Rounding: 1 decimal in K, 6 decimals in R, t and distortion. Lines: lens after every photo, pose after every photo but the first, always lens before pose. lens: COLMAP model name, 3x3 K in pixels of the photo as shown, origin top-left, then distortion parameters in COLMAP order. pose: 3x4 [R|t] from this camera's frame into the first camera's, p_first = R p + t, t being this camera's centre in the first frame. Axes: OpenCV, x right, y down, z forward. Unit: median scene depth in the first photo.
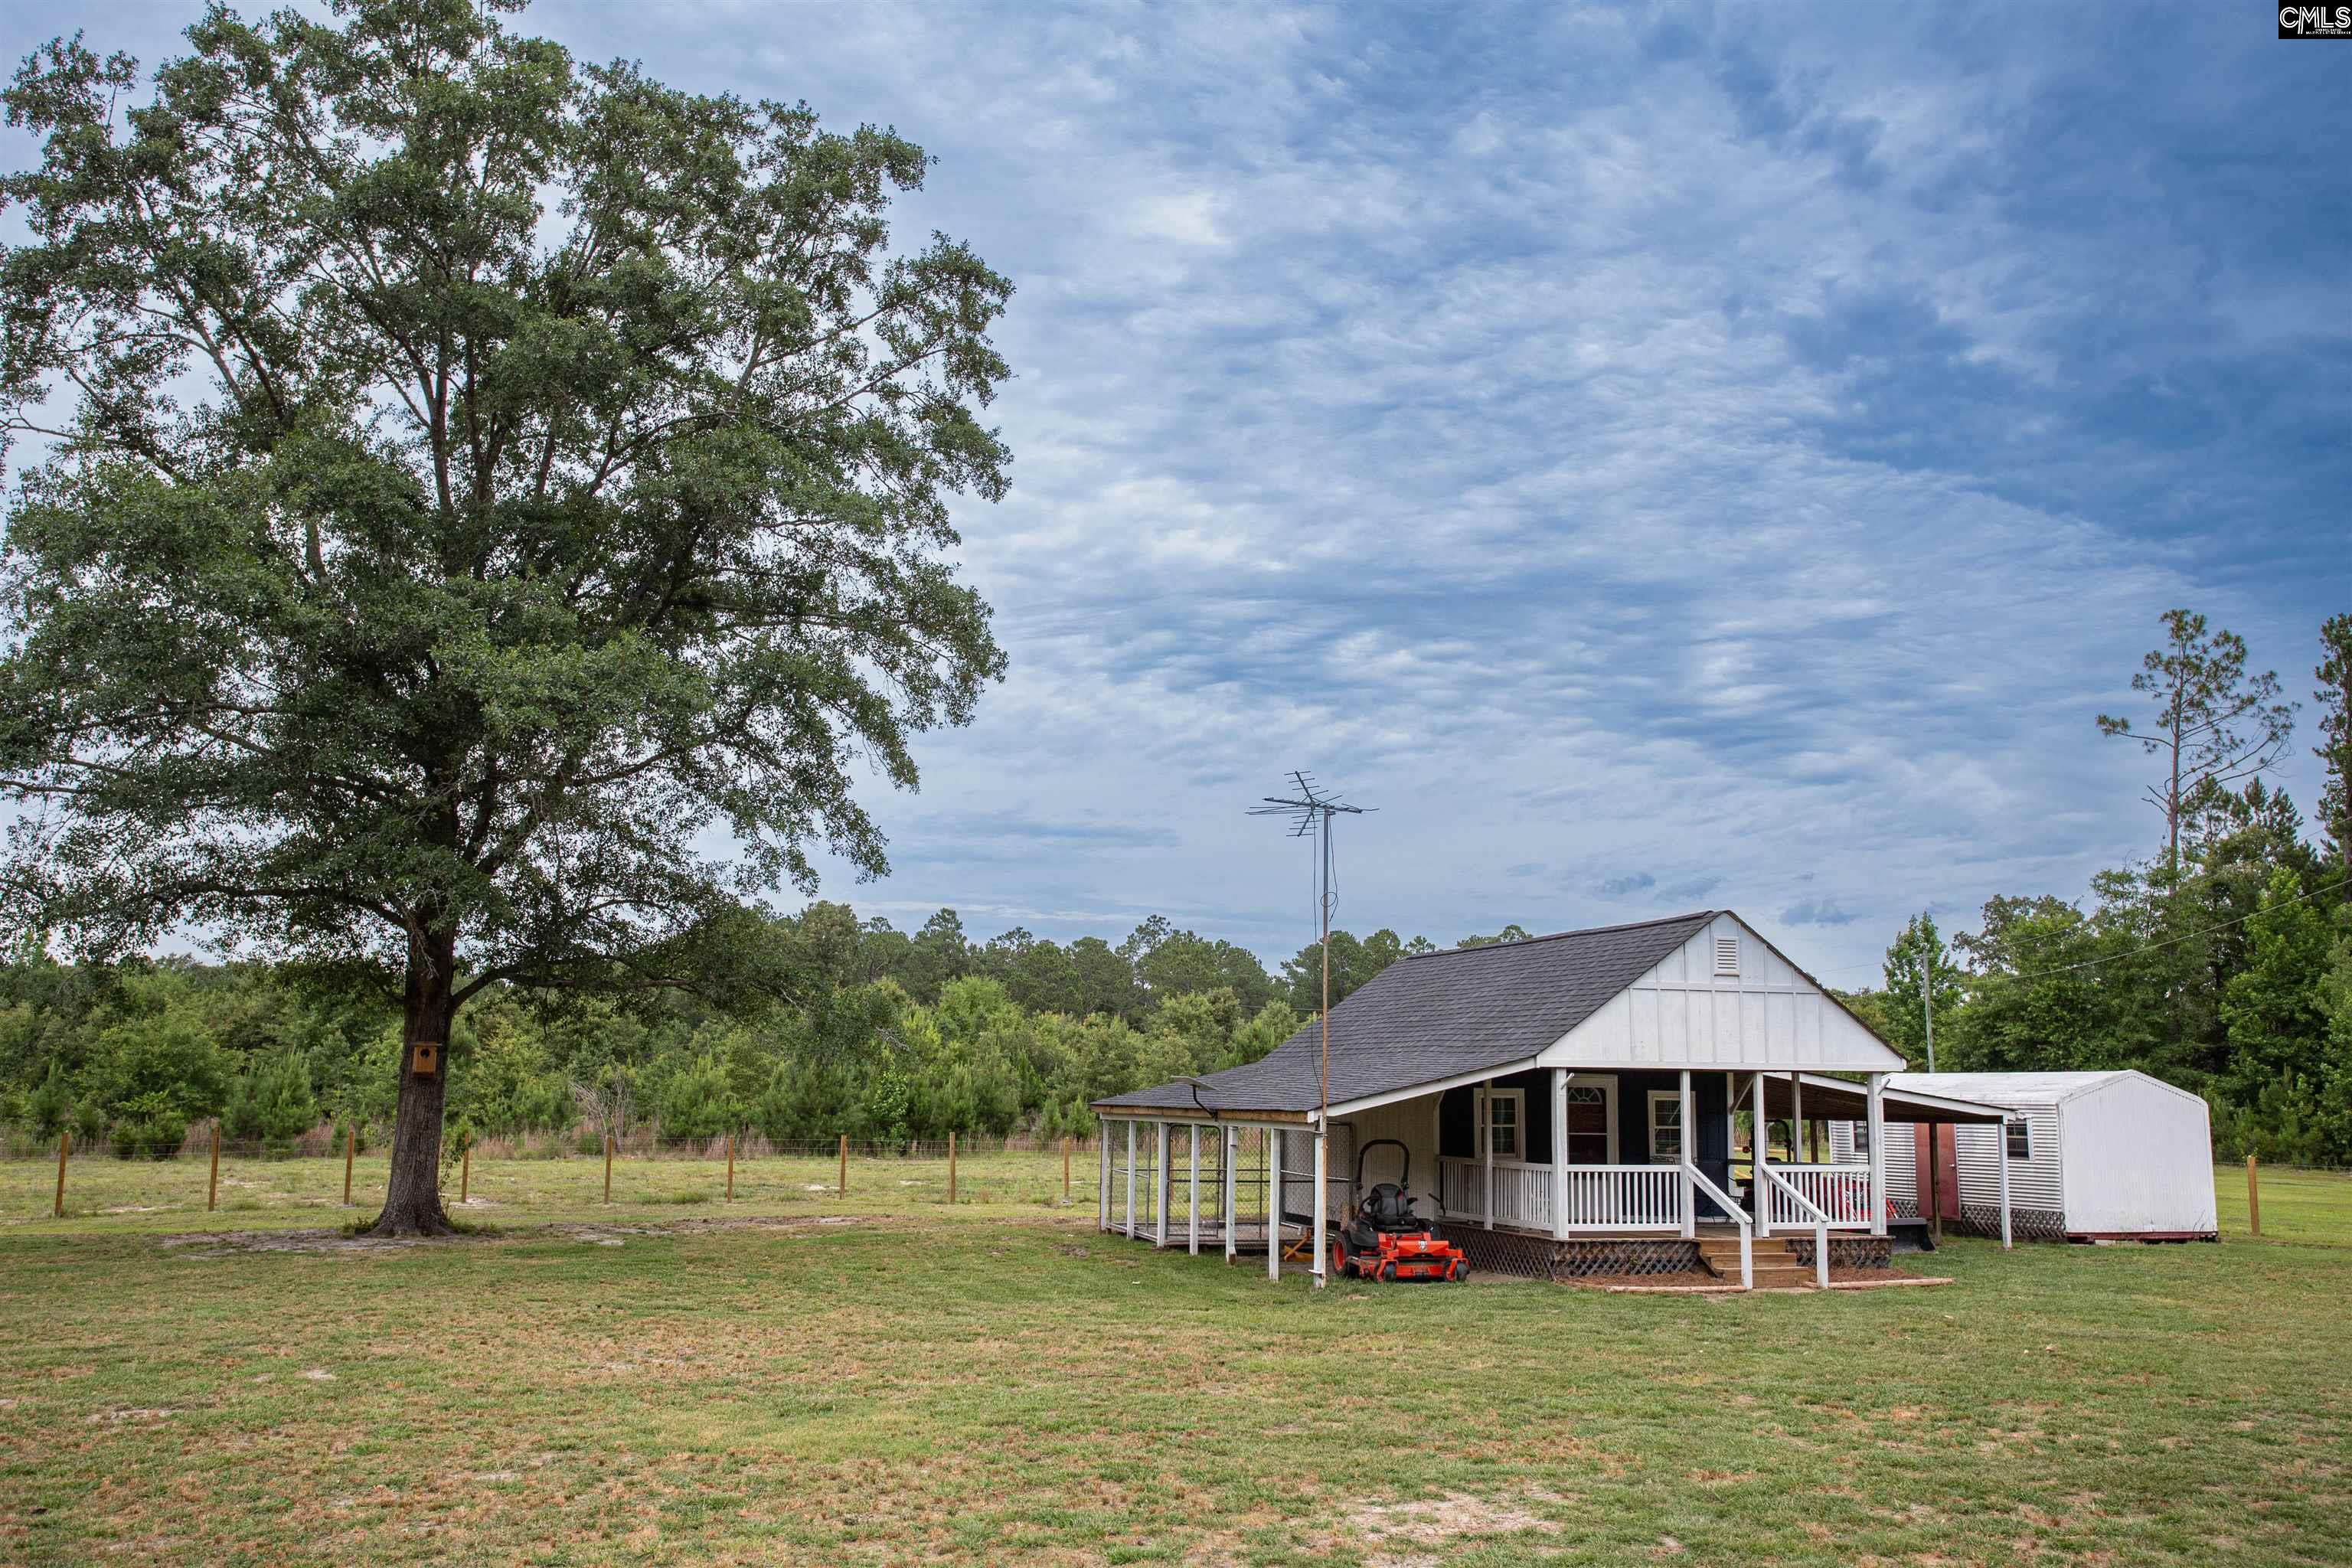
lens RADIAL K [[1964.4, 0, 1175.9], [0, 1964.4, 779.7], [0, 0, 1]] dist [-0.045062, 0.089117]
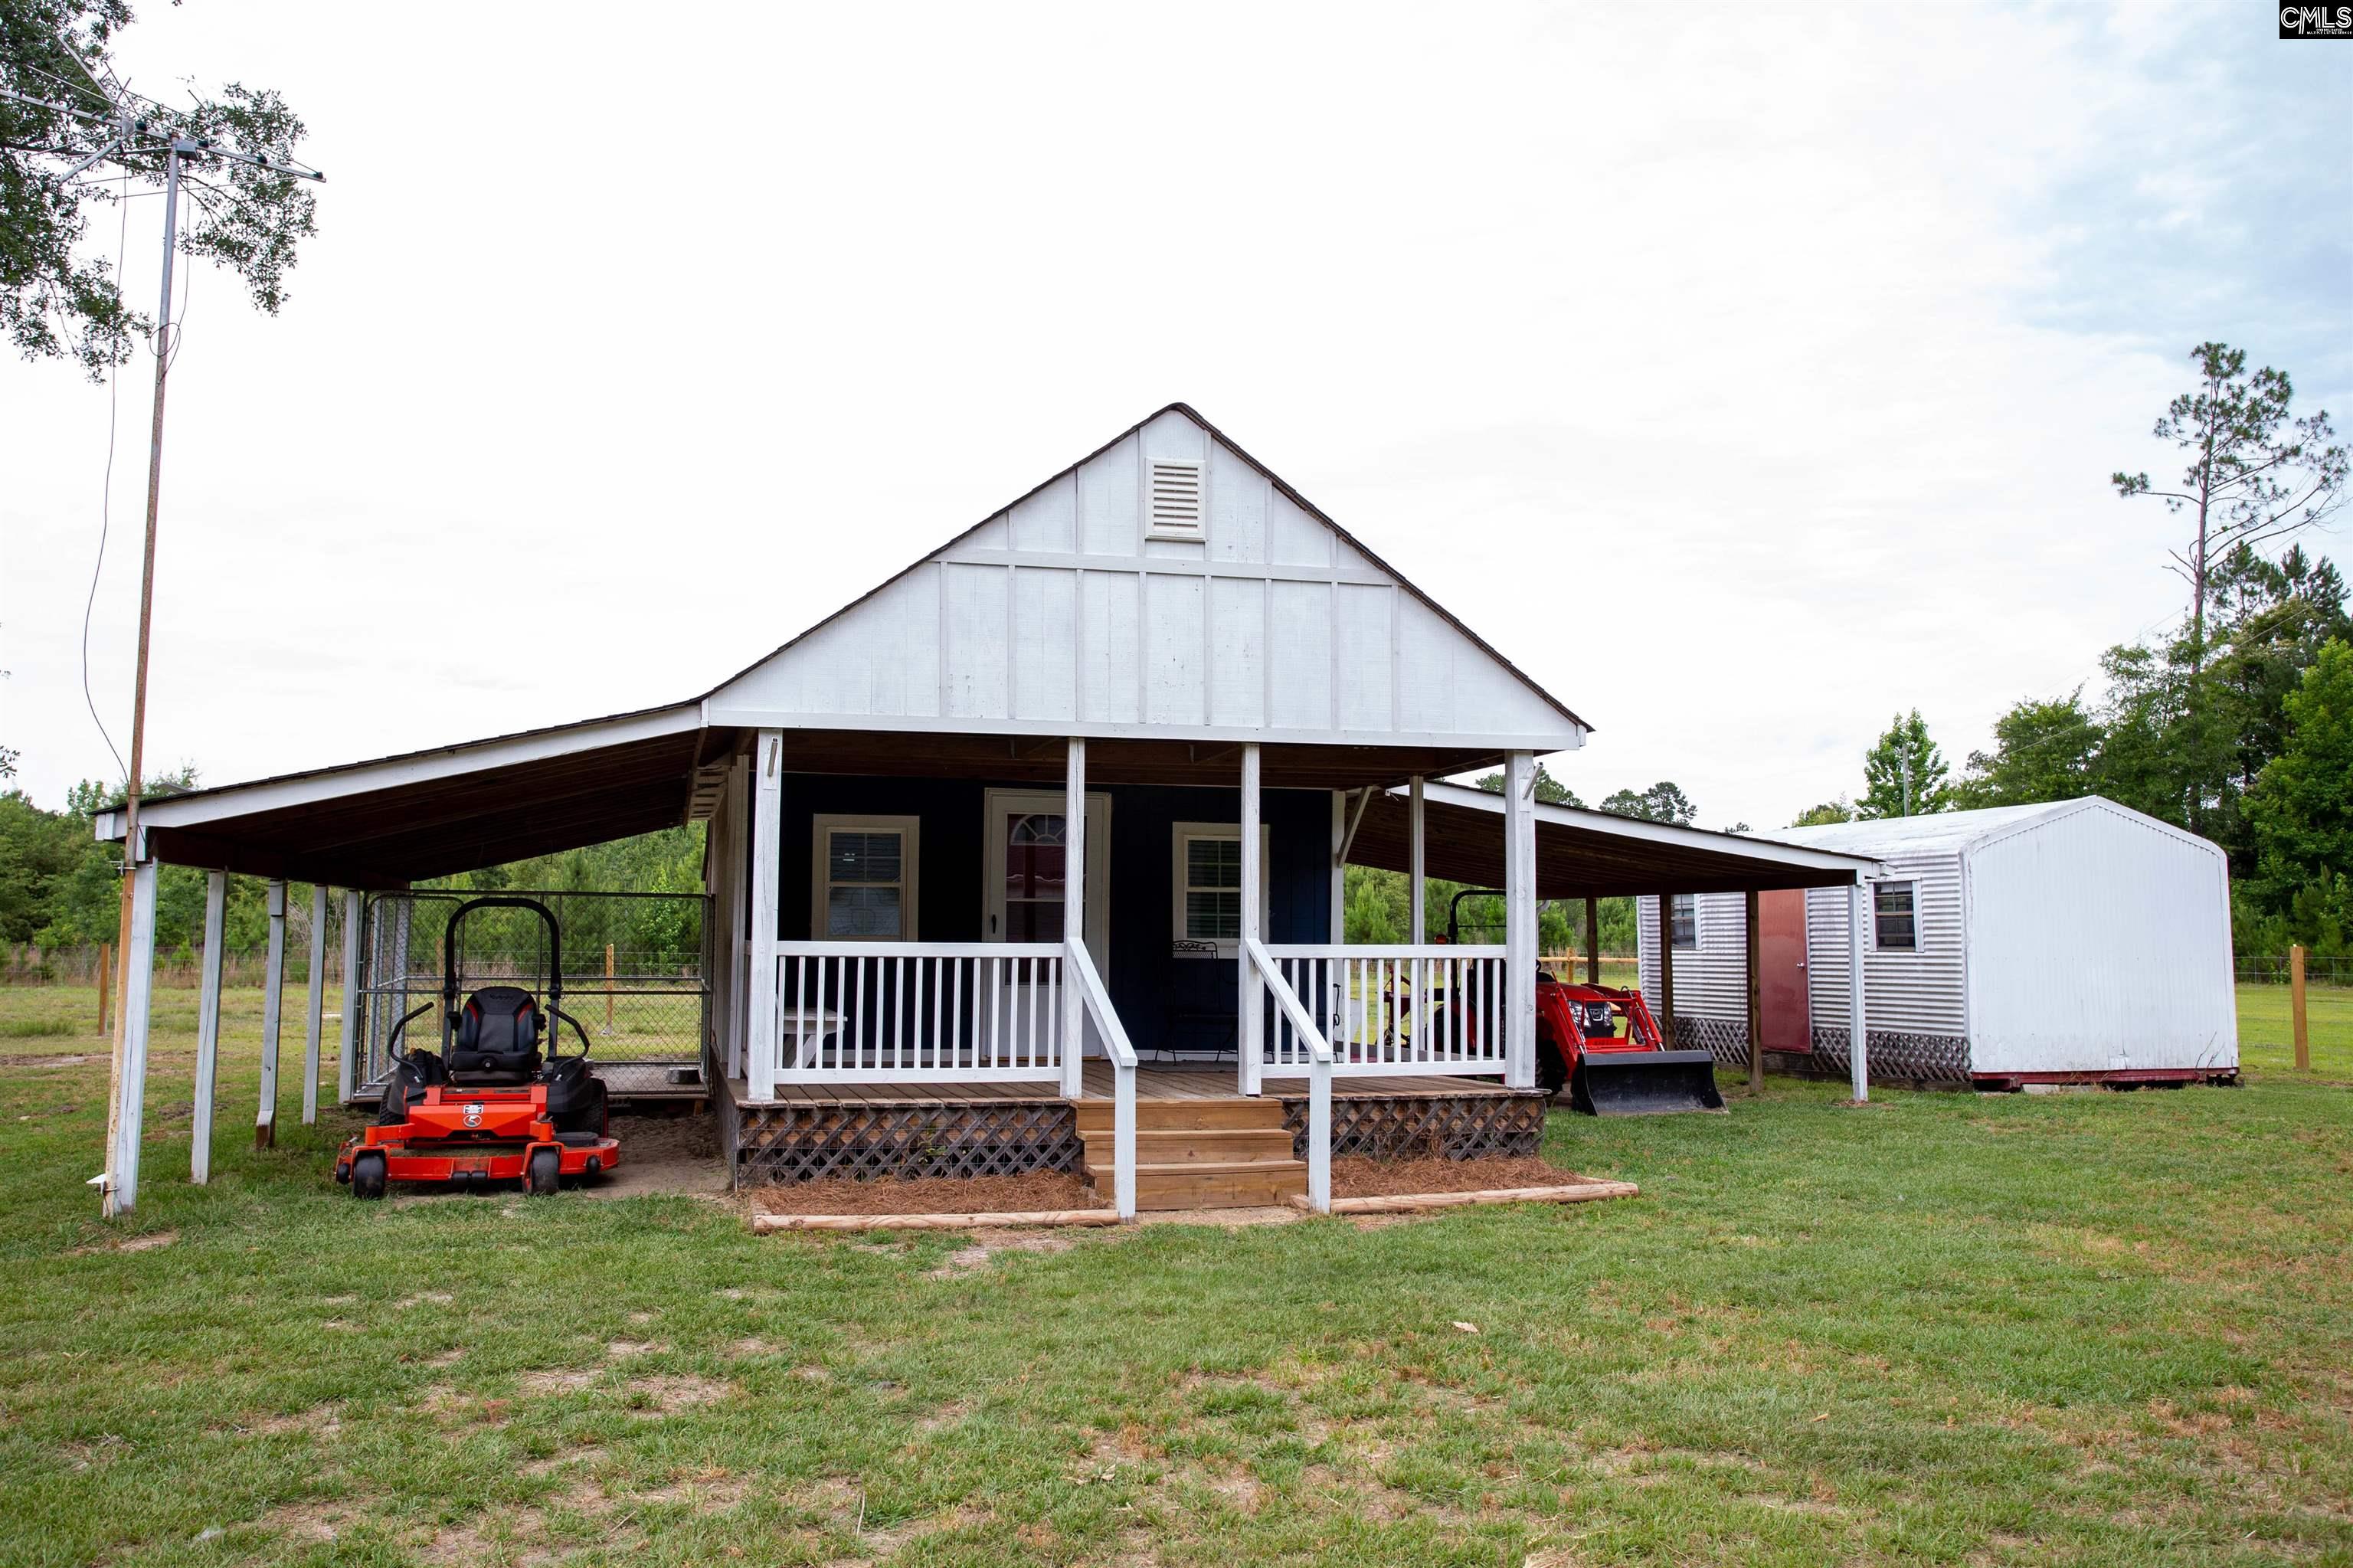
lens RADIAL K [[1792.6, 0, 1175.3], [0, 1792.6, 790.0], [0, 0, 1]] dist [-0.053662, 0.075520]
pose [[0.998419, -0.014479, -0.054304, 0.112565], [0.018518, 0.997039, 0.074639, 0.047114], [0.053063, -0.075527, 0.995731, 0.211207]]
